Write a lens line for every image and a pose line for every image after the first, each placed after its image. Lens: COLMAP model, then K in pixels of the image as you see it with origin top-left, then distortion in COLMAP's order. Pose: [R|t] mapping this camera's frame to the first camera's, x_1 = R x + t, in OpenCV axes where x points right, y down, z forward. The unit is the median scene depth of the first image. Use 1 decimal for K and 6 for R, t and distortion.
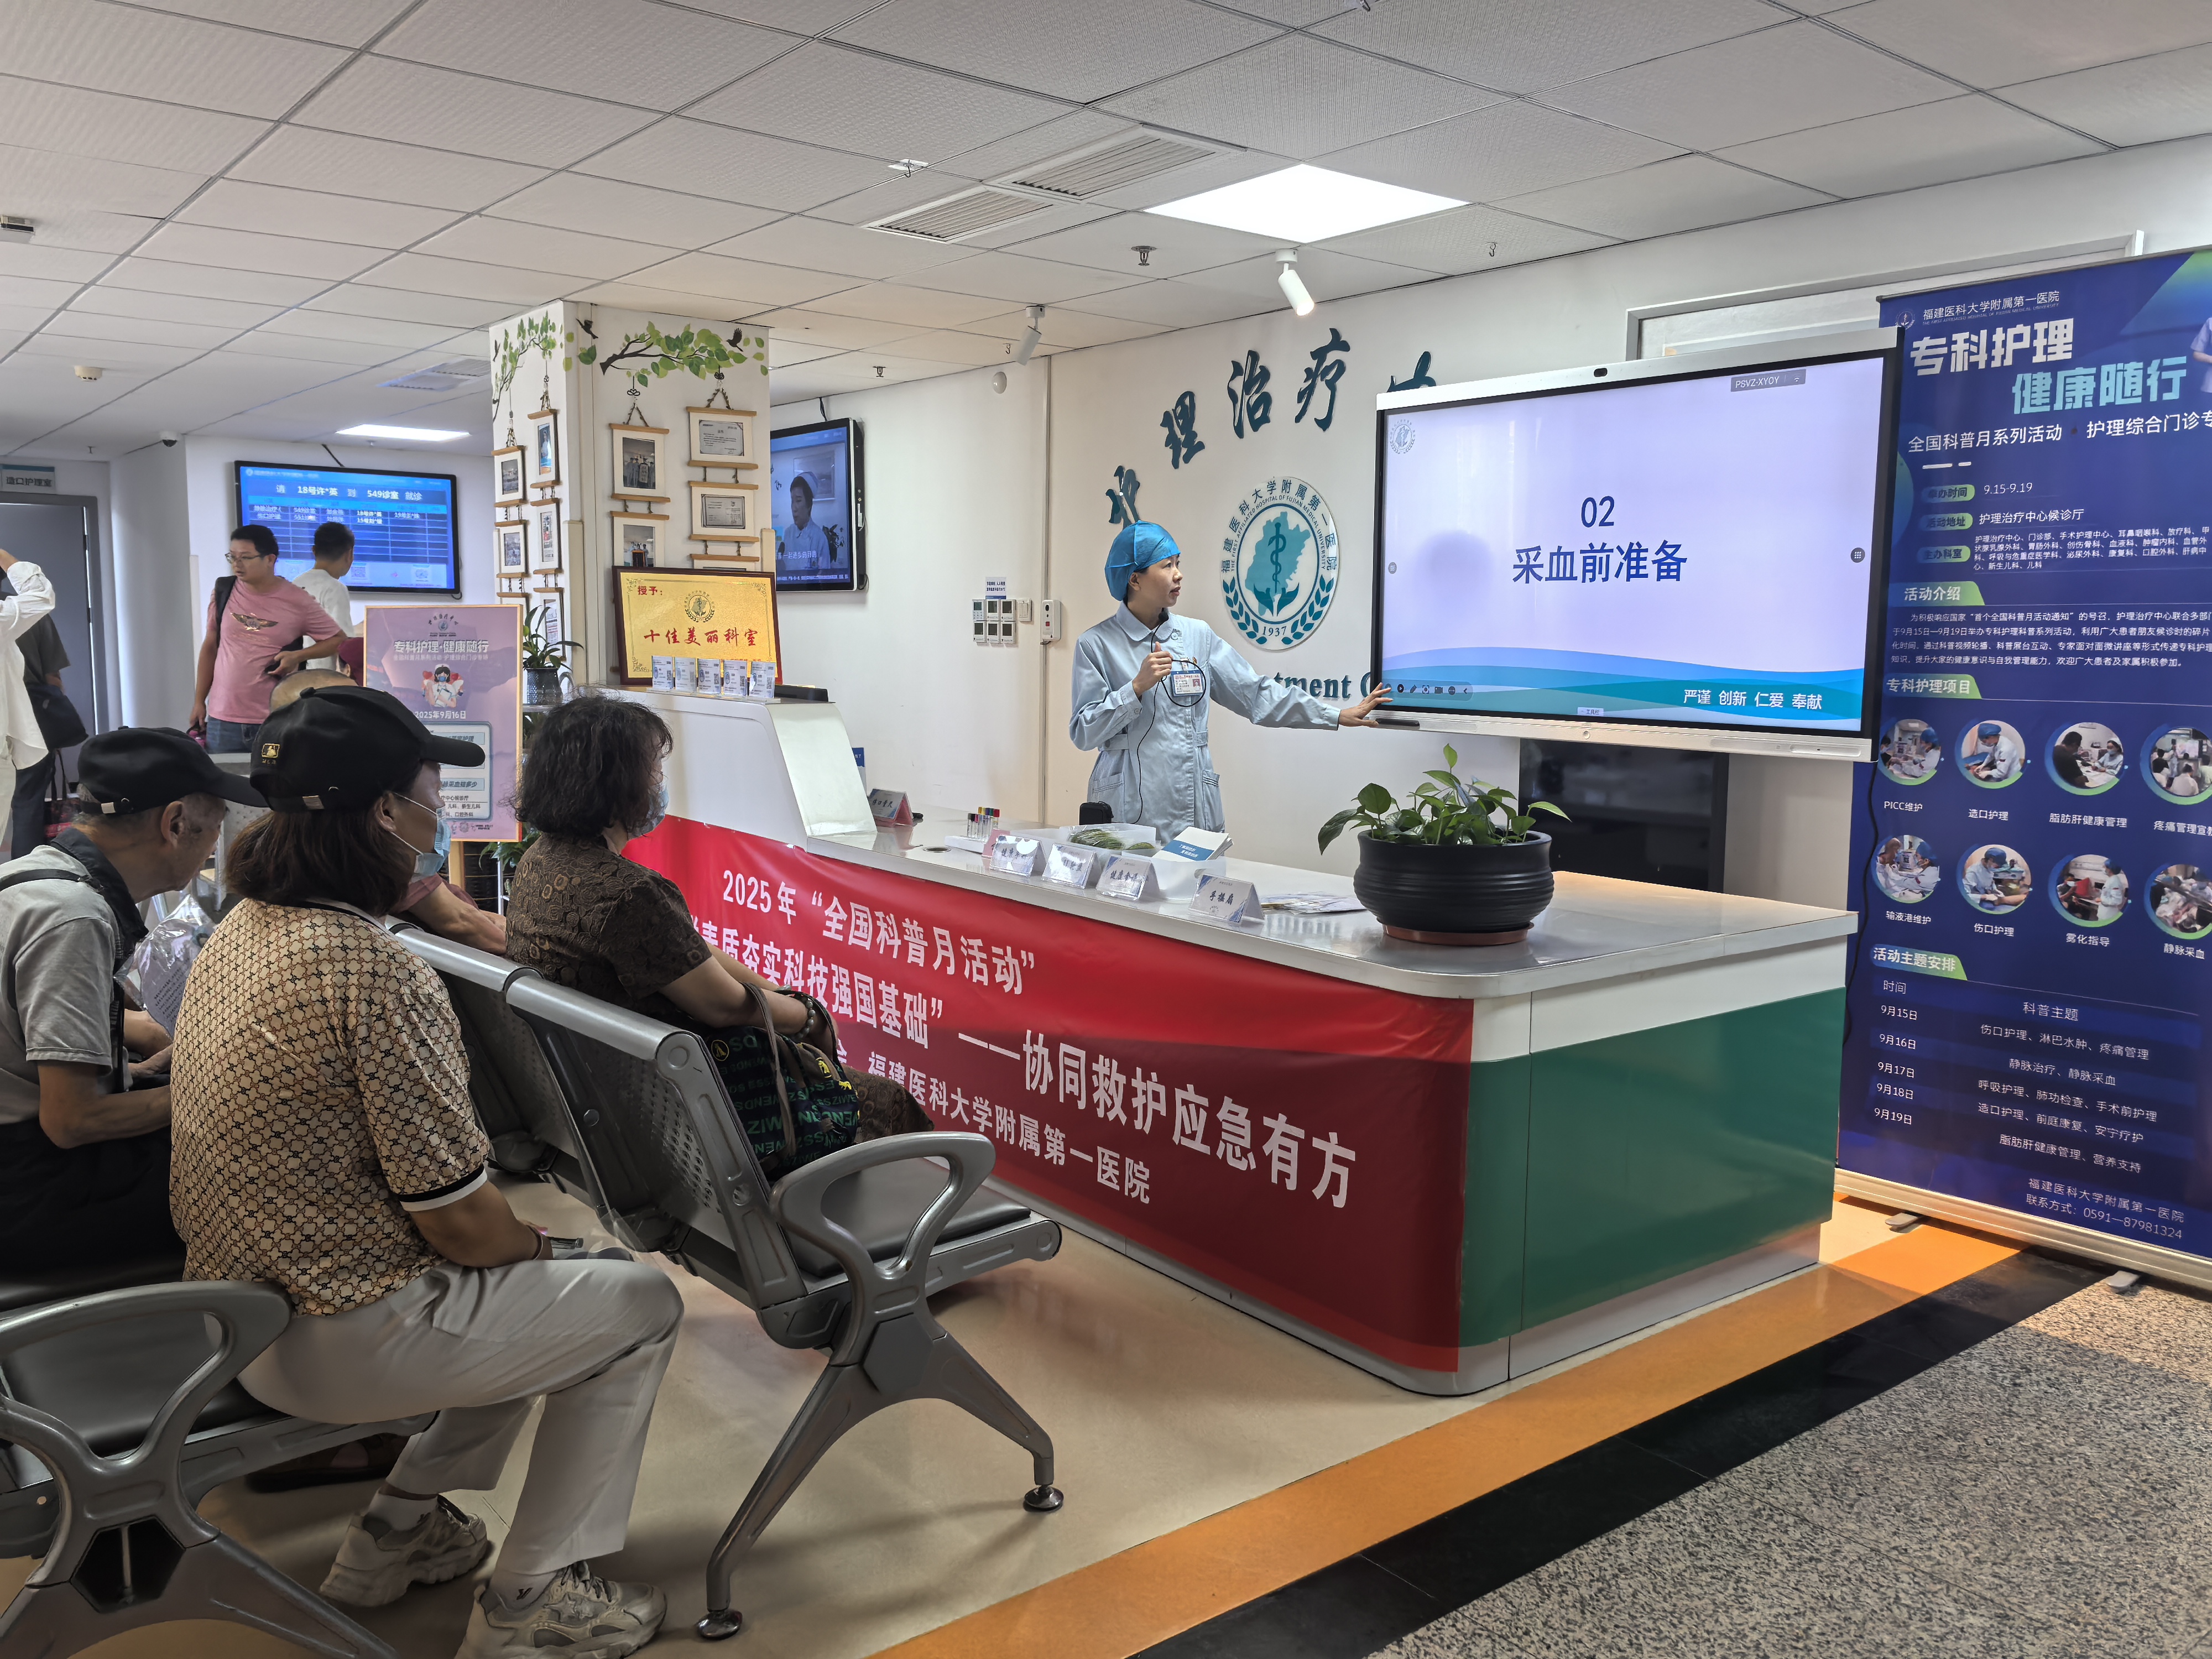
lens RADIAL K [[1712.3, 0, 1133.3], [0, 1712.3, 840.6], [0, 0, 1]] dist [0.062685, -0.102951]
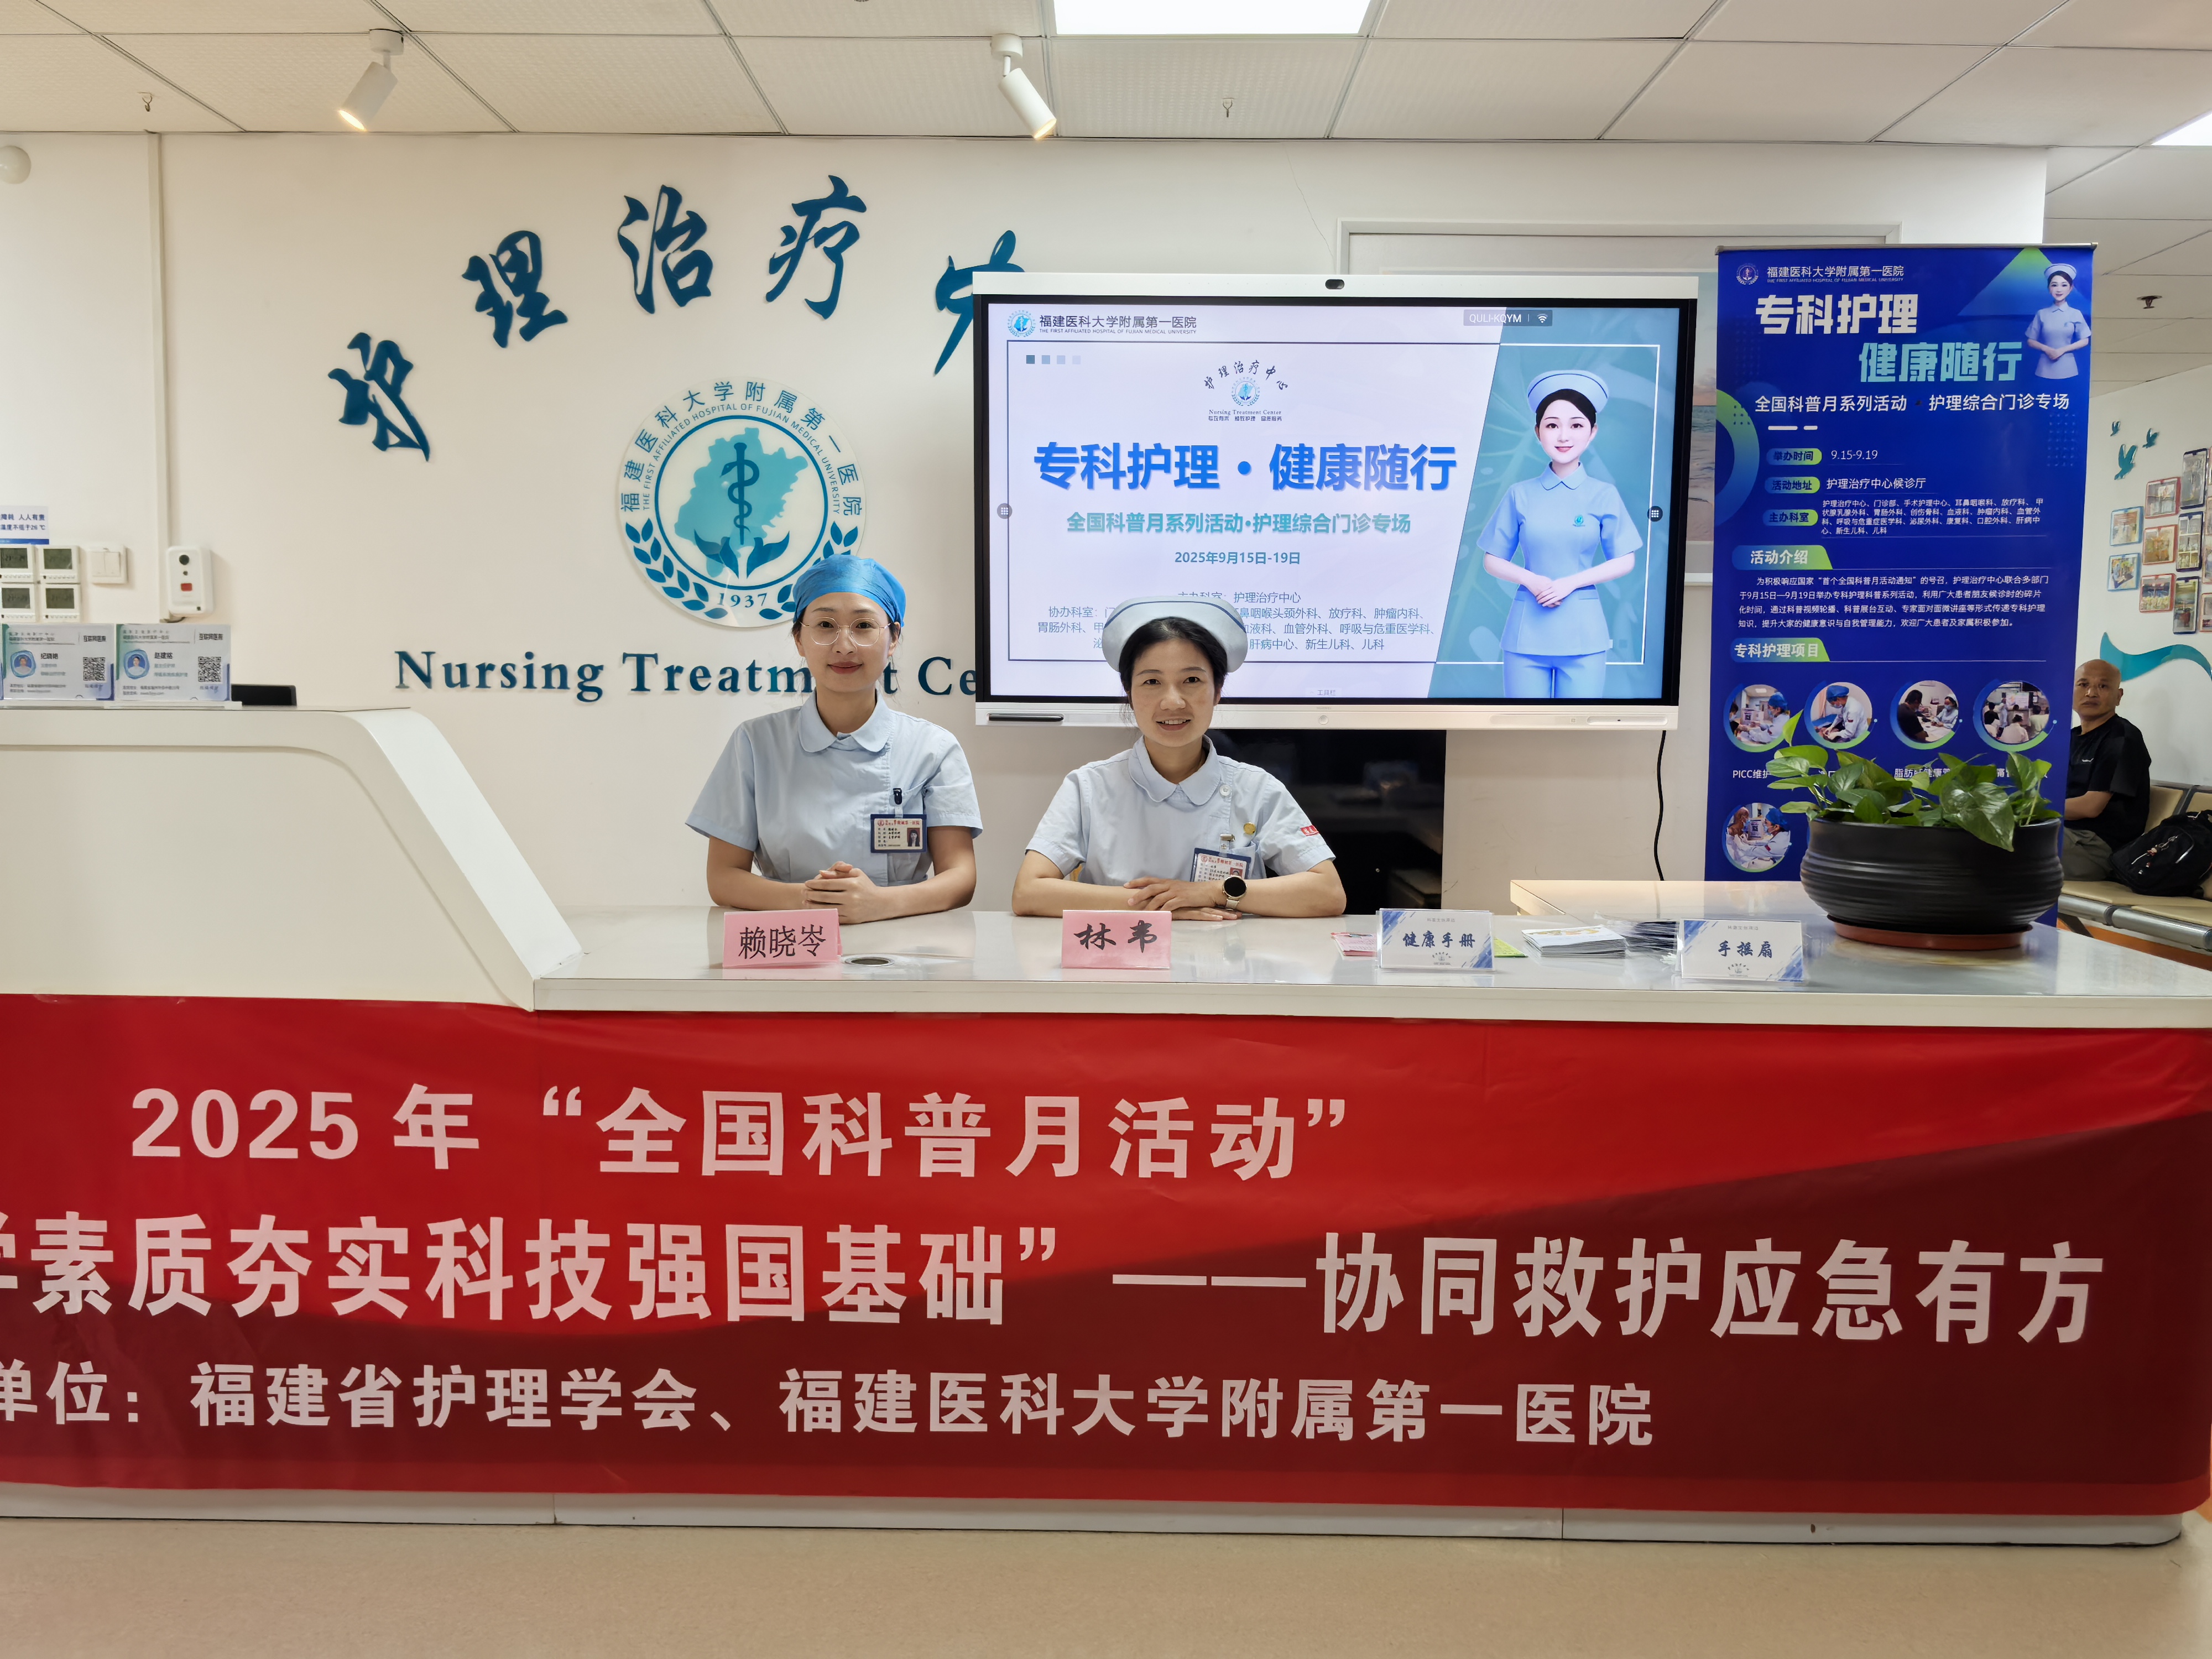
lens RADIAL K [[1712.3, 0, 1103.6], [0, 1712.3, 830.5], [0, 0, 1]] dist [0.062685, -0.102951]
pose [[0.631229, -0.081475, 0.771305, -0.543122], [0.096364, 0.995000, 0.026241, -0.048864], [-0.769587, 0.057762, 0.635924, 0.660301]]
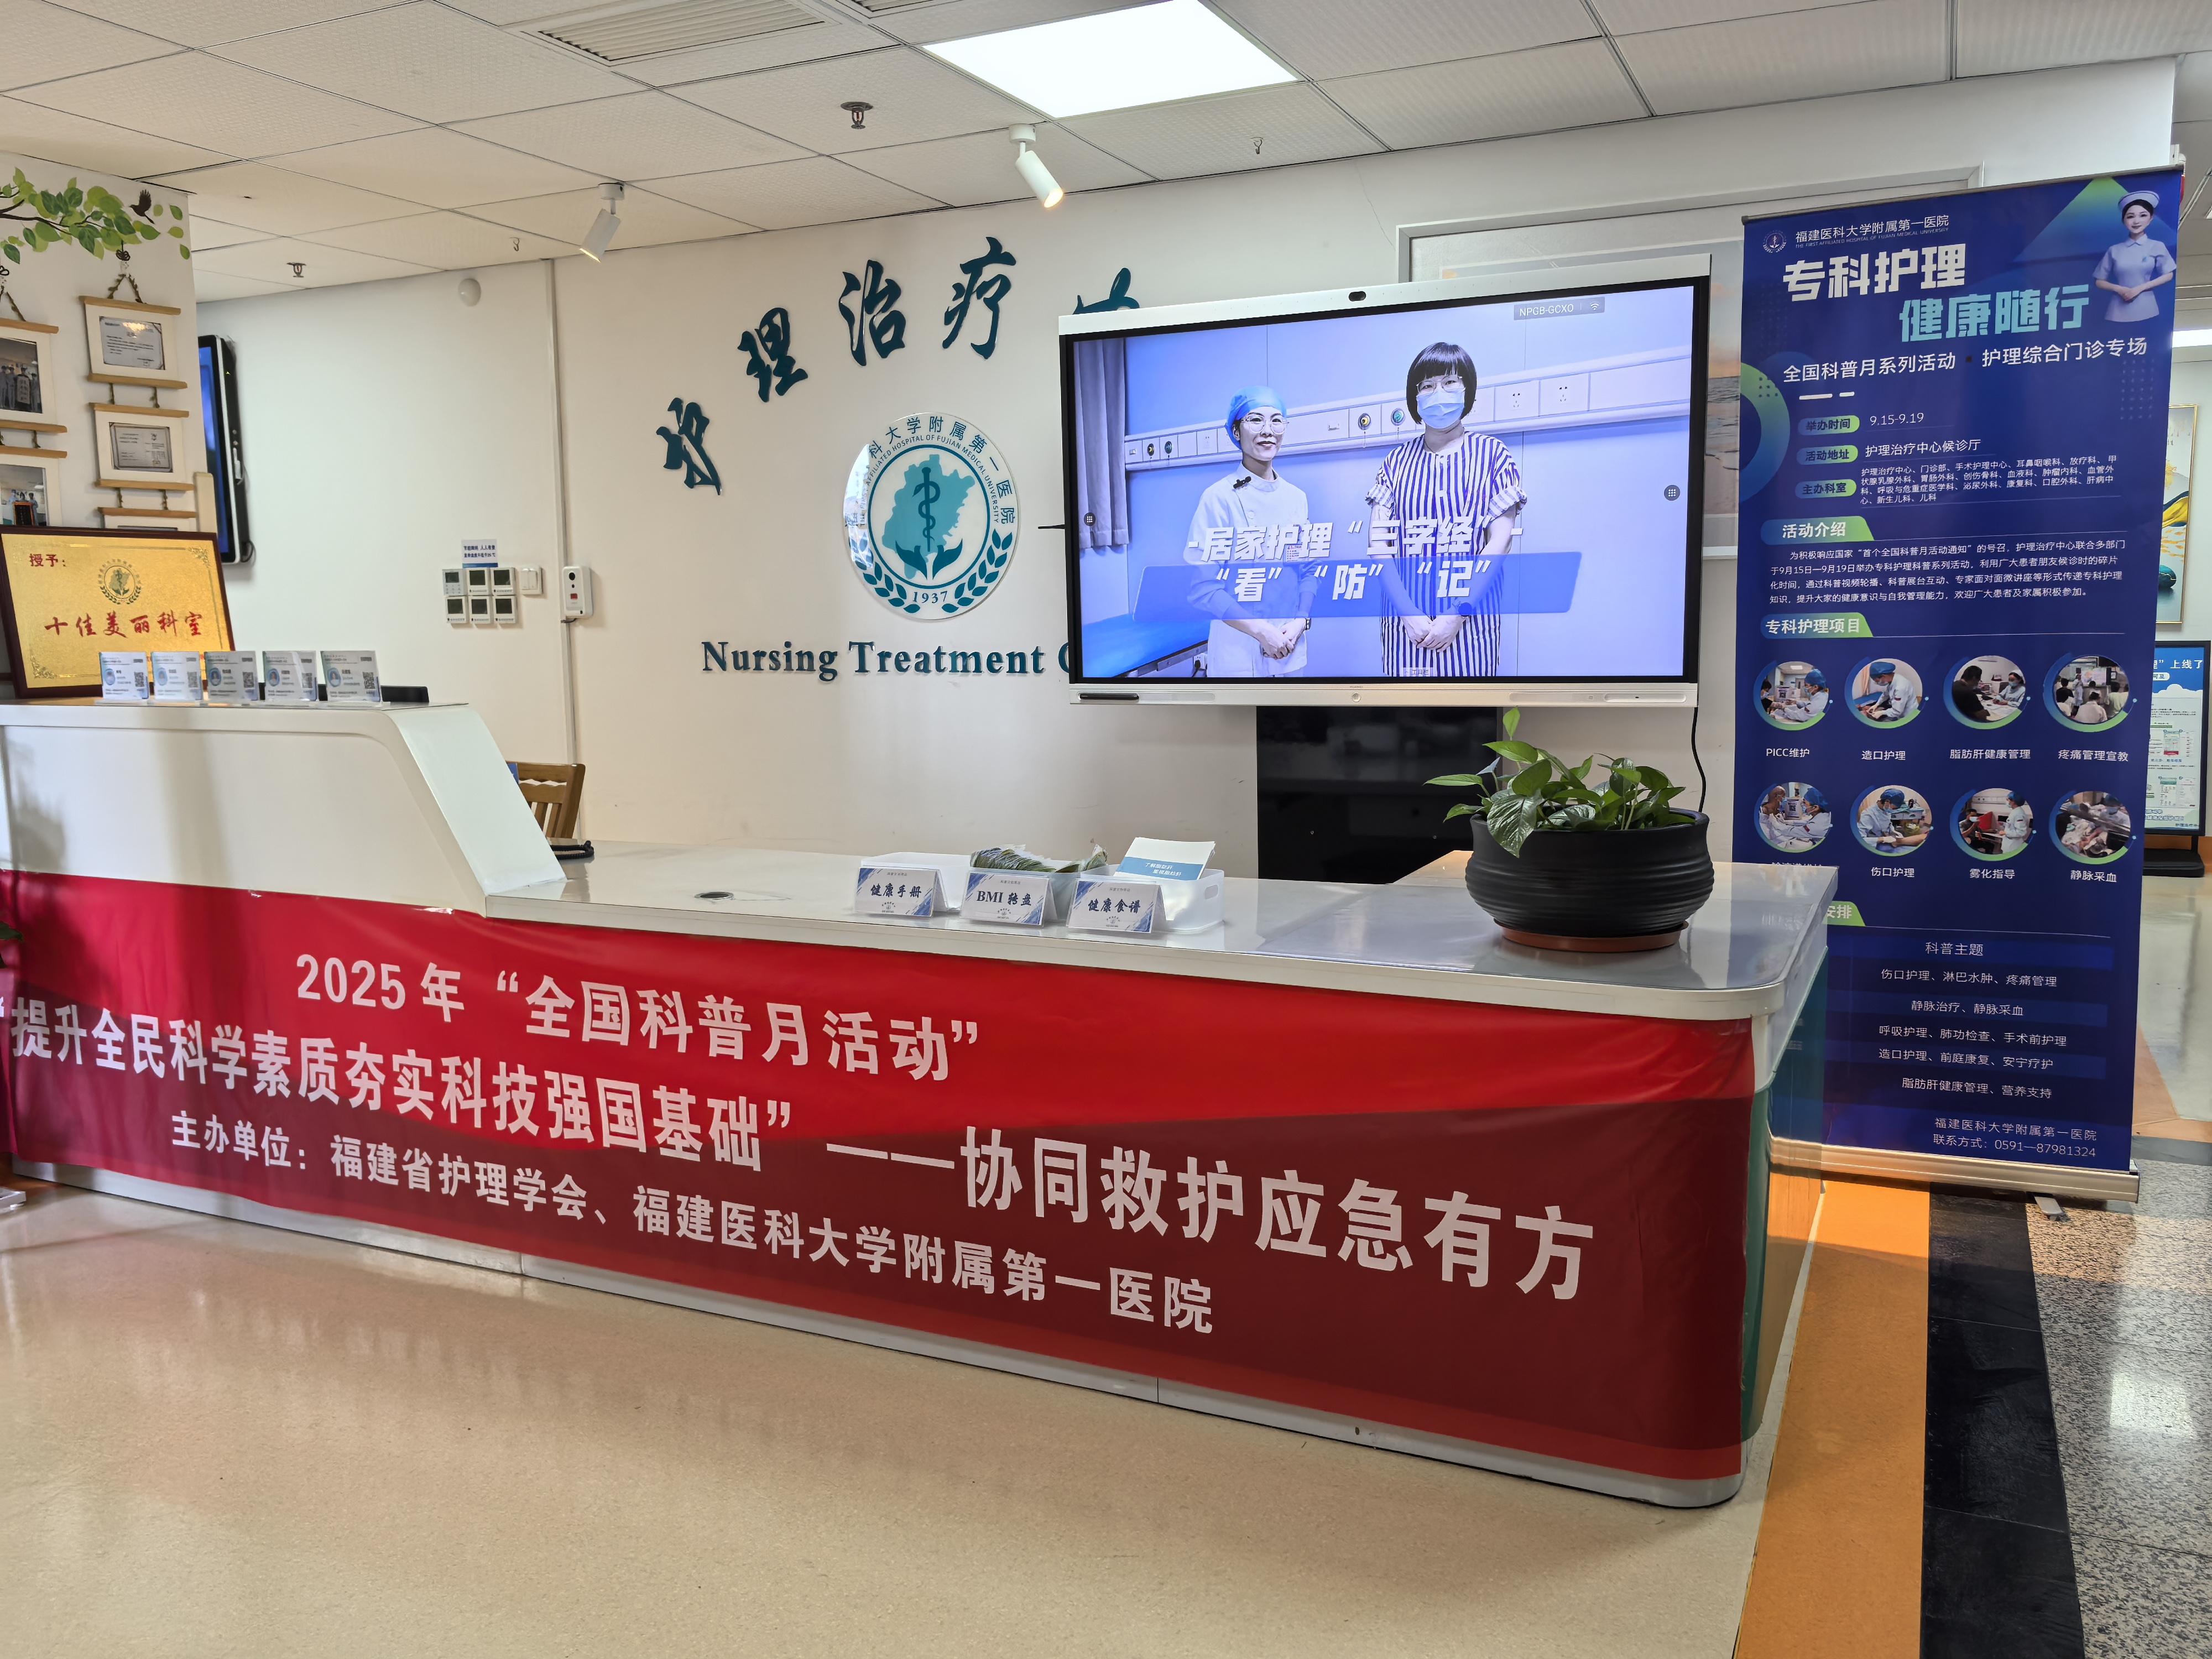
lens RADIAL K [[1712.3, 0, 1113.3], [0, 1712.3, 840.9], [0, 0, 1]] dist [0.062685, -0.102951]
pose [[0.898794, -0.084597, 0.430130, -0.307420], [0.080444, 0.996369, 0.027870, -0.027888], [-0.430926, 0.009552, 0.902337, 0.294652]]
